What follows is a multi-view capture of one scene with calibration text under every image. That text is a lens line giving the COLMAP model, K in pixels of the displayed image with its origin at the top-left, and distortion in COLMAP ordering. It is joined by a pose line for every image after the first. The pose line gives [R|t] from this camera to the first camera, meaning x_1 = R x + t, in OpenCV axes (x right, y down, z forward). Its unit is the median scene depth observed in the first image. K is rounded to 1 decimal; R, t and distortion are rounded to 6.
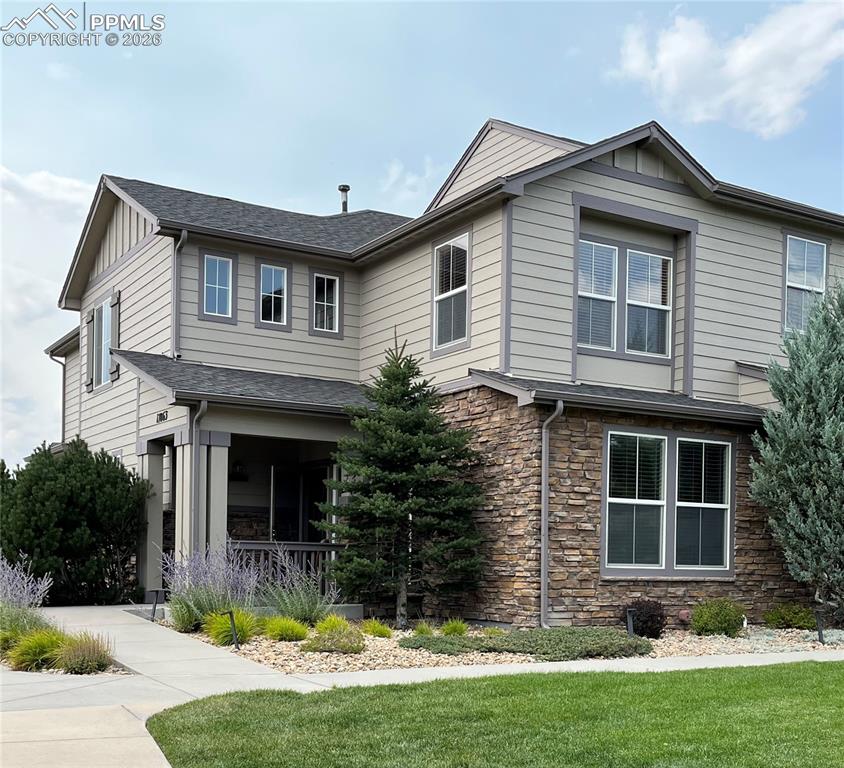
lens RADIAL K [[1098.5, 0, 424.6], [0, 1098.5, 558.1], [0, 0, 1]] dist [0.009277, -0.053024]
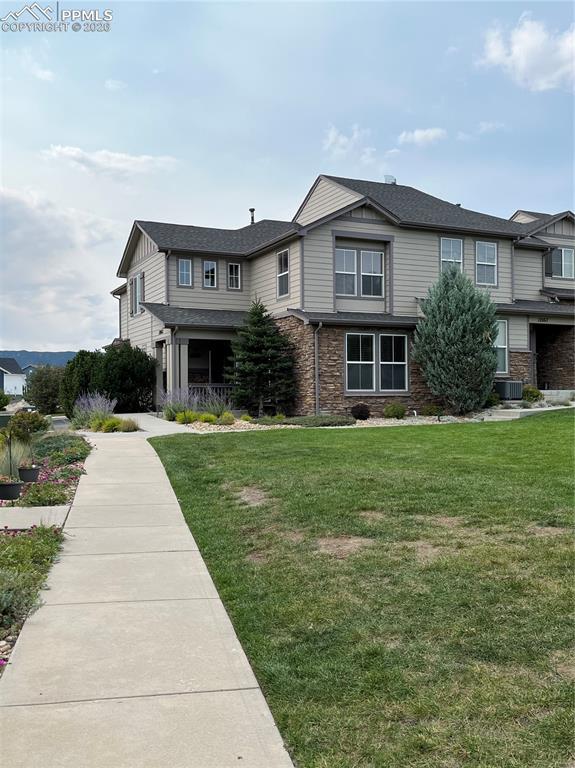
lens RADIAL K [[727.7, 0, 287.5], [0, 727.7, 384.0], [0, 0, 1]] dist [0.002258, 0.000492]
pose [[0.995318, -0.025764, -0.093158, 0.172939], [0.024264, 0.999558, -0.017192, 0.016132], [0.093559, 0.014851, 0.995503, -0.522908]]
